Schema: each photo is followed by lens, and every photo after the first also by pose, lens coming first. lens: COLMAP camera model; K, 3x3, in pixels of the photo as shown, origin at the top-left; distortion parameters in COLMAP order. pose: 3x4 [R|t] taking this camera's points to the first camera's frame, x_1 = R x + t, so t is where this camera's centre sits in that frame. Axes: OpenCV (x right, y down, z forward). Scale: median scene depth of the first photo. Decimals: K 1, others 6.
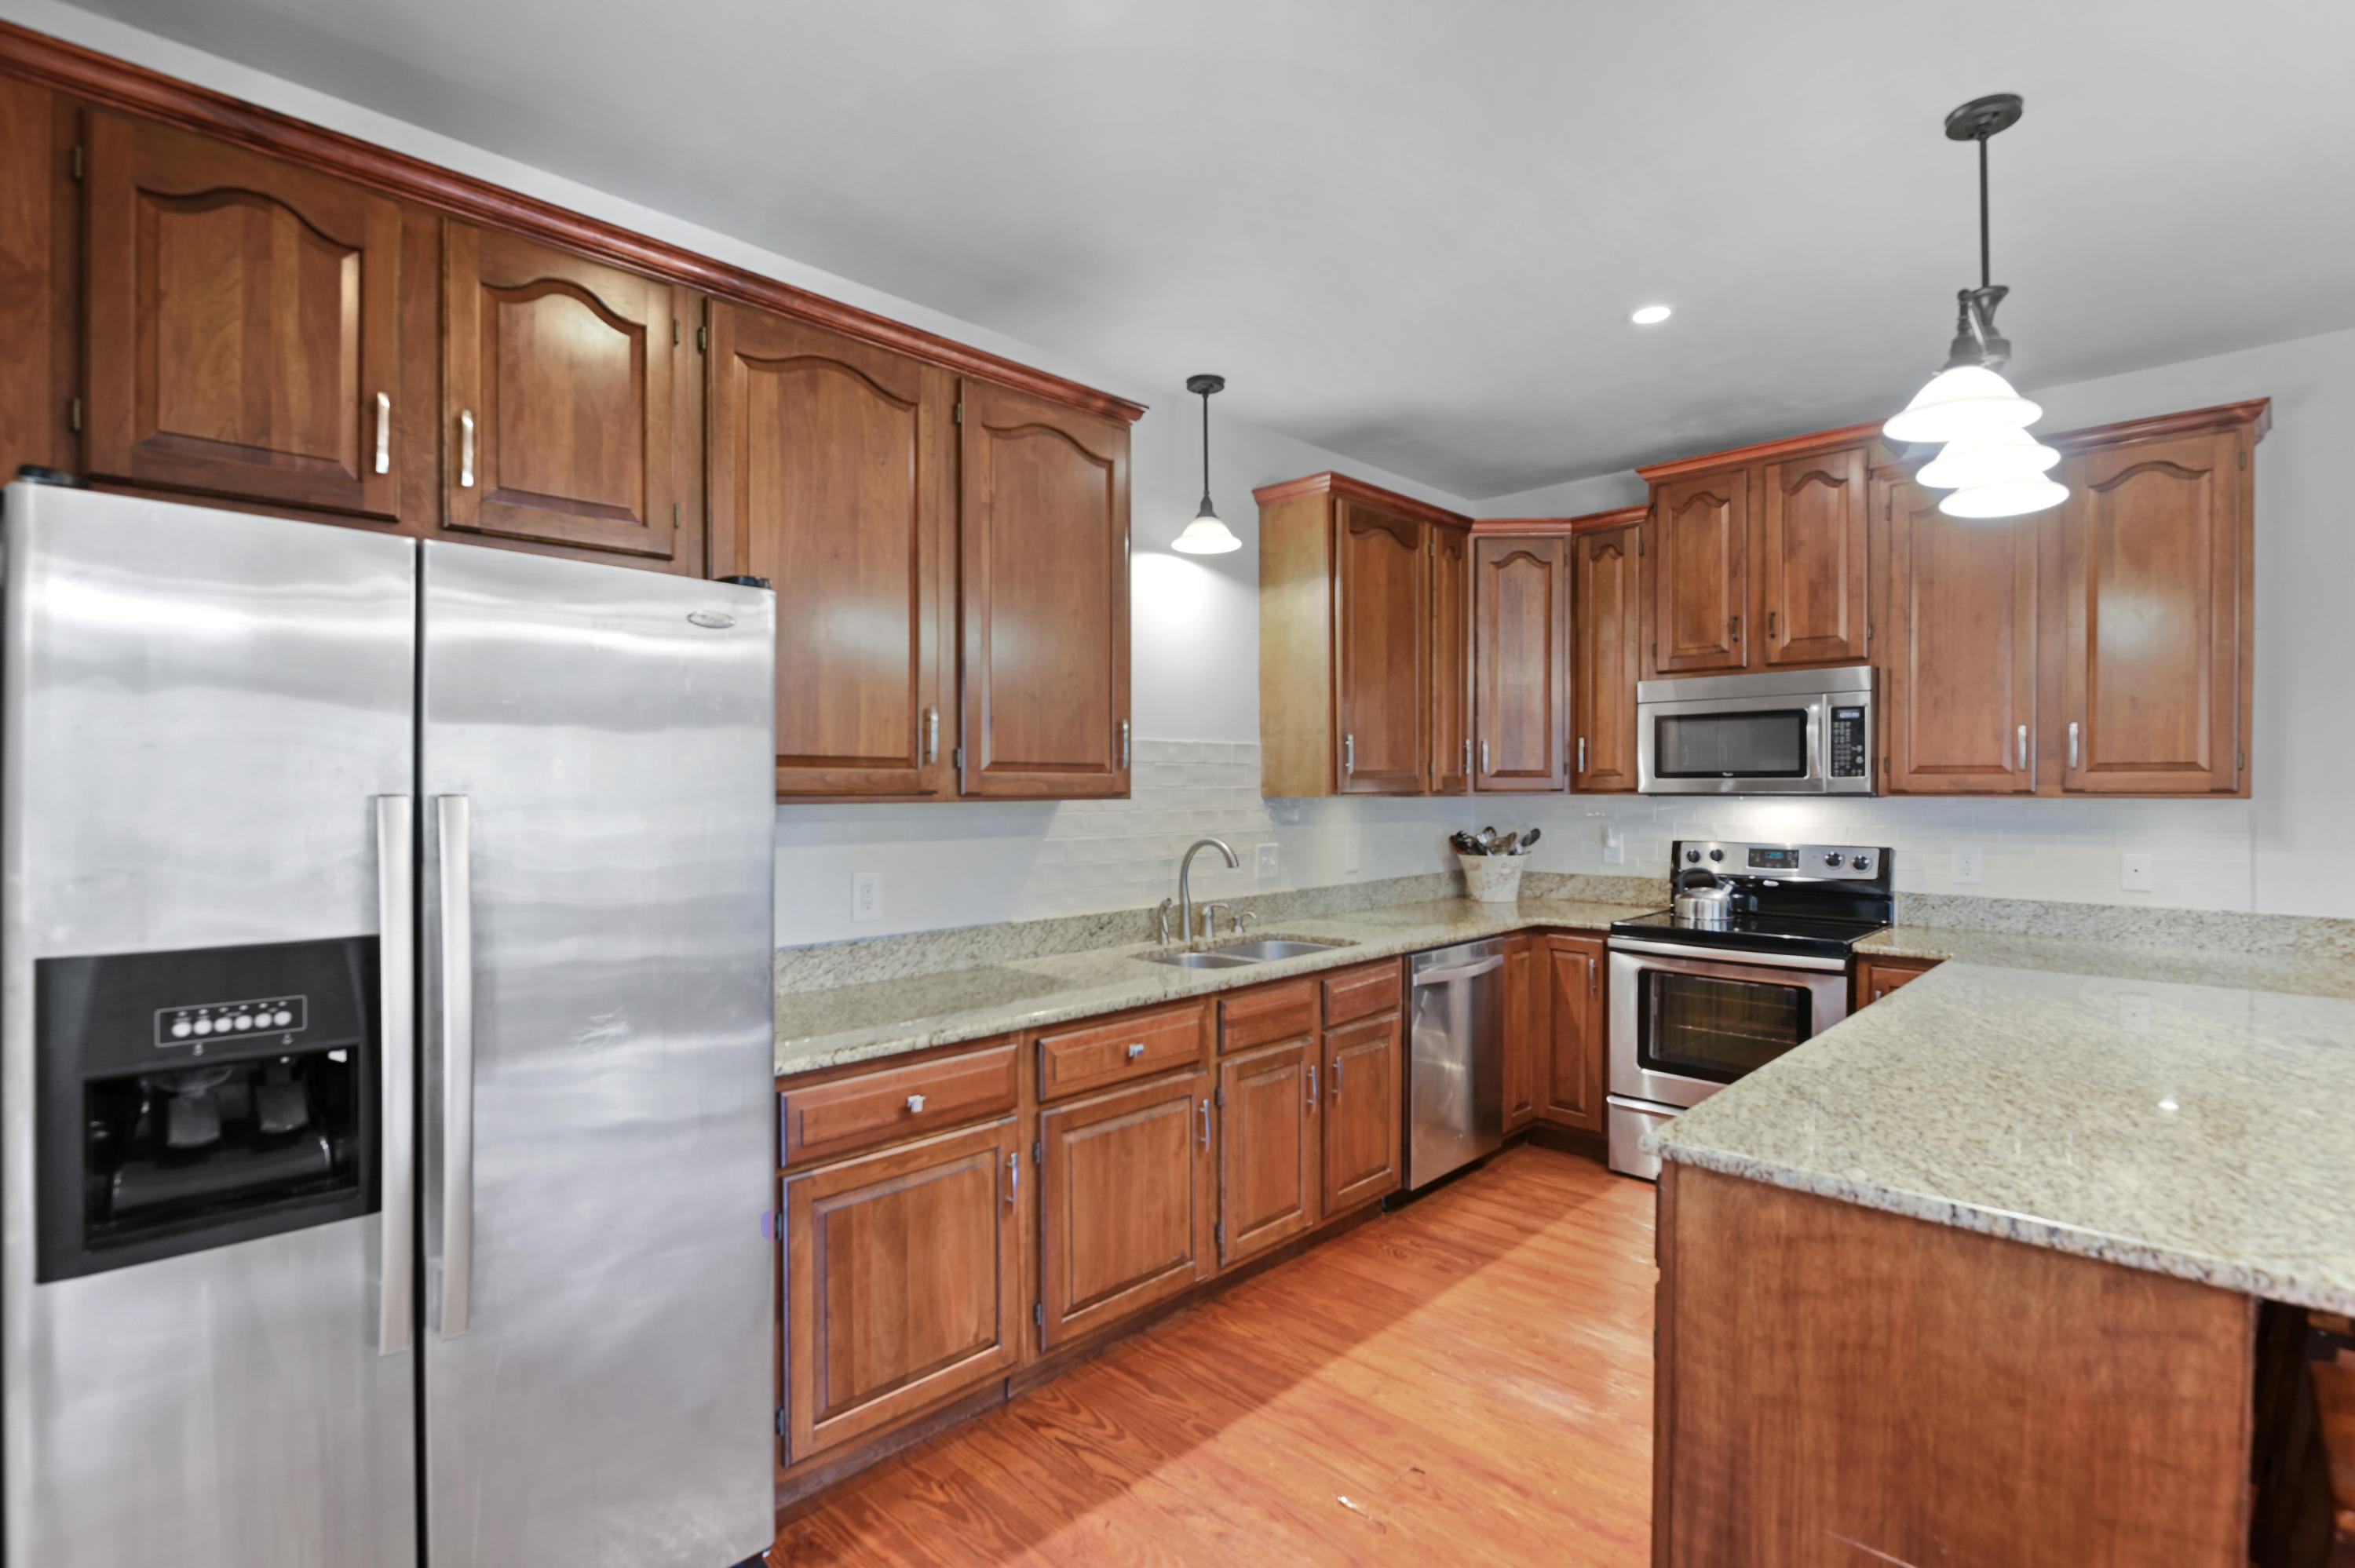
lens RADIAL K [[1092.7, 0, 1185.7], [0, 1092.7, 795.9], [0, 0, 1]] dist [0.000957, -0.013181]
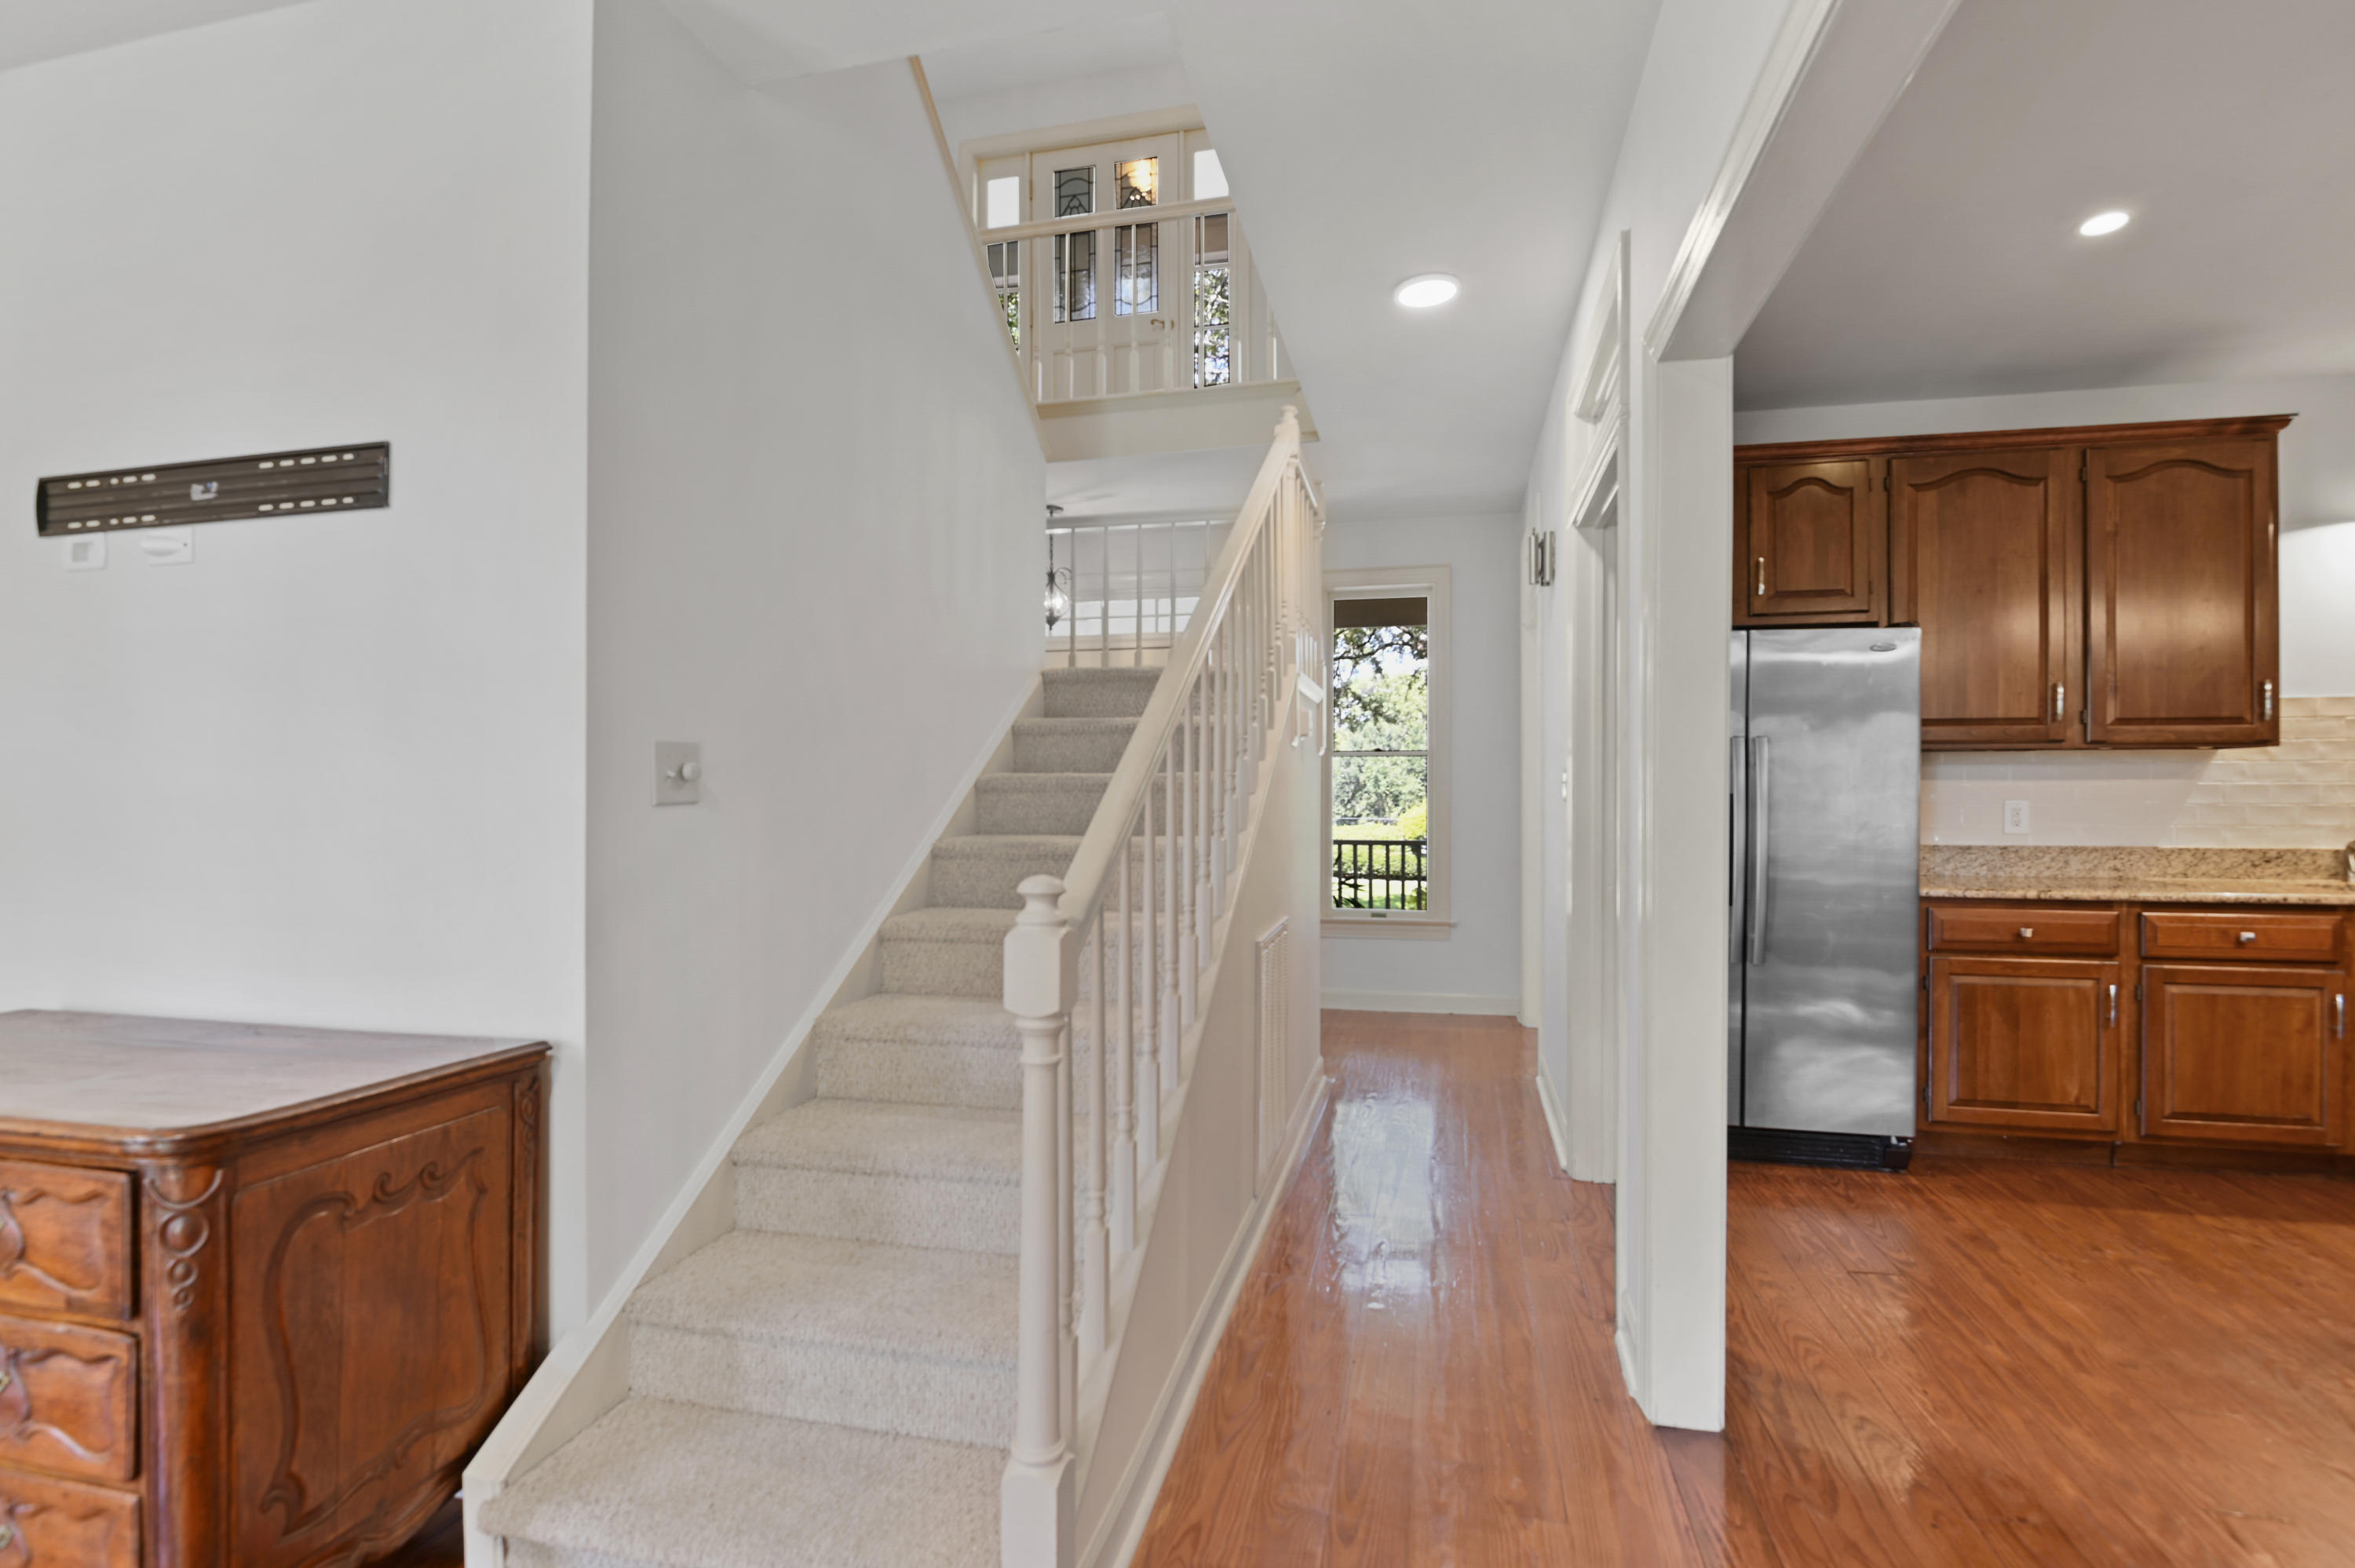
lens RADIAL K [[1111.1, 0, 1177.5], [0, 1111.1, 784.0], [0, 0, 1]] dist [-0.013973, -0.000772]
pose [[0.511844, 0.000148, -0.859078, 0.338891], [-0.009169, 0.999944, -0.005290, 0.057868], [0.859029, 0.010585, 0.511817, -0.601637]]
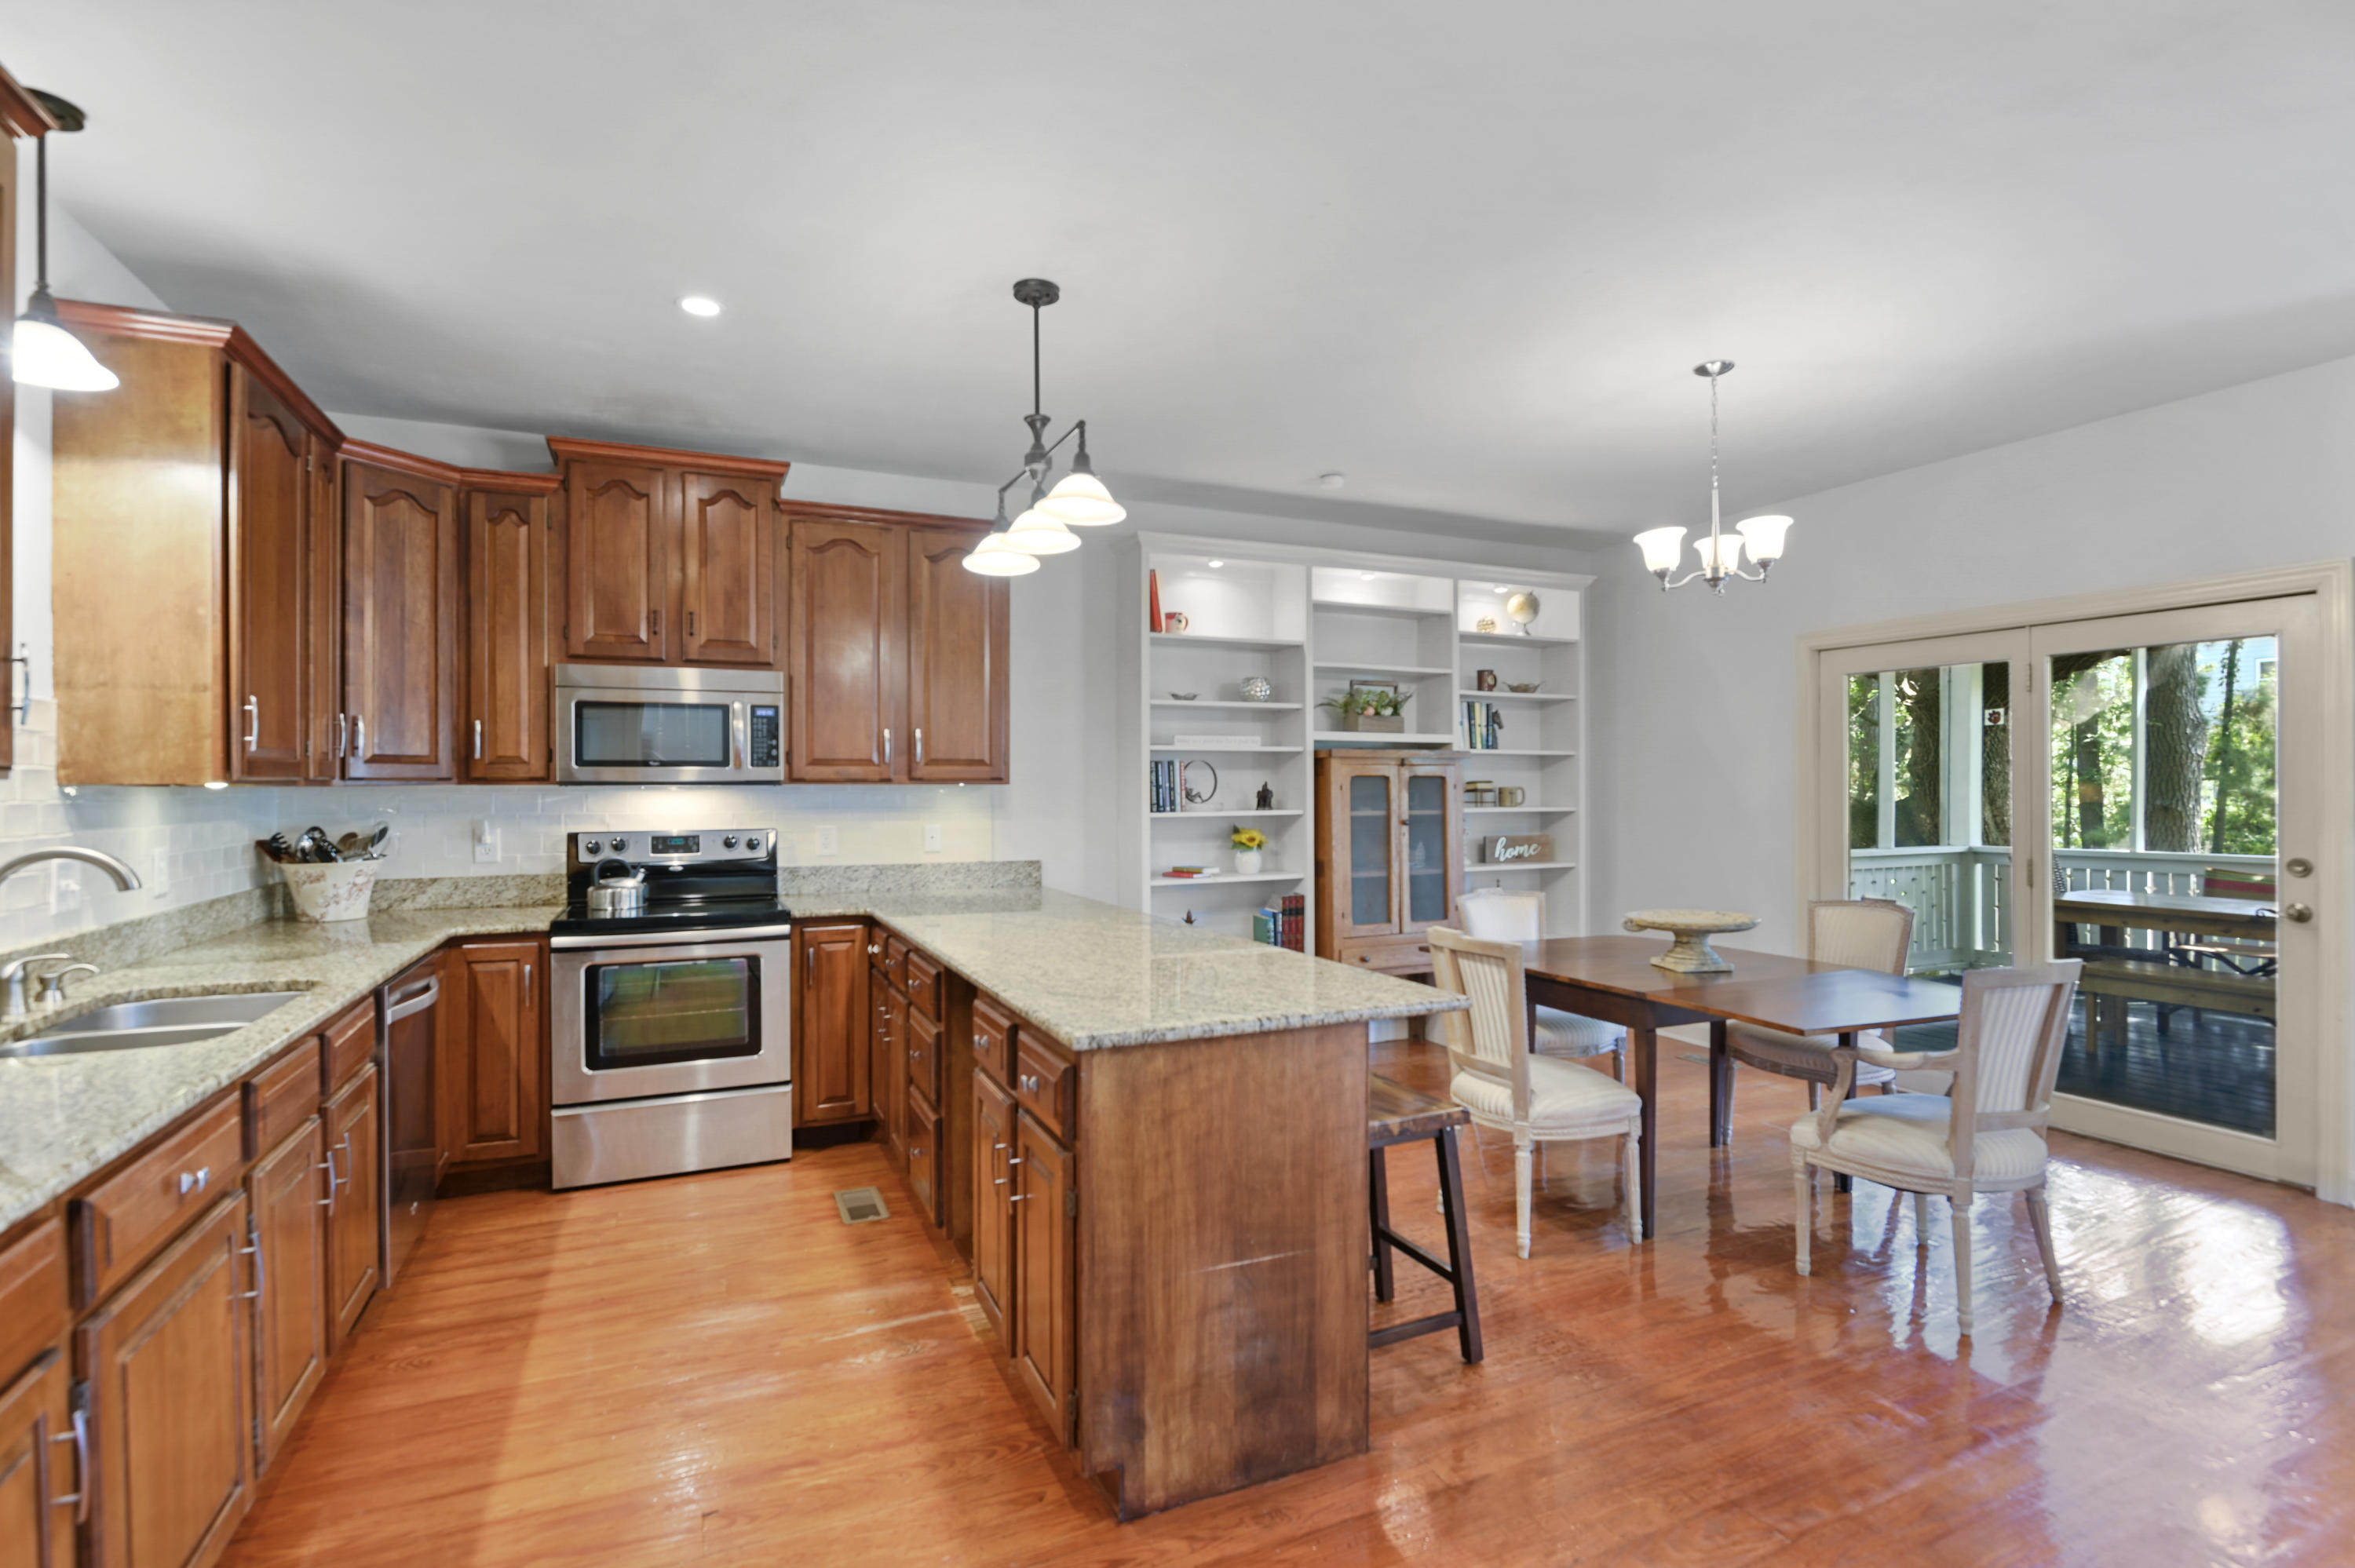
lens RADIAL K [[1109.0, 0, 1176.5], [0, 1109.0, 773.8], [0, 0, 1]] dist [-0.018093, -0.000372]
pose [[0.363515, 0.011553, 0.931517, -0.344580], [0.011470, 0.999792, -0.016876, 0.015834], [-0.931518, 0.016819, 0.363307, 0.202766]]
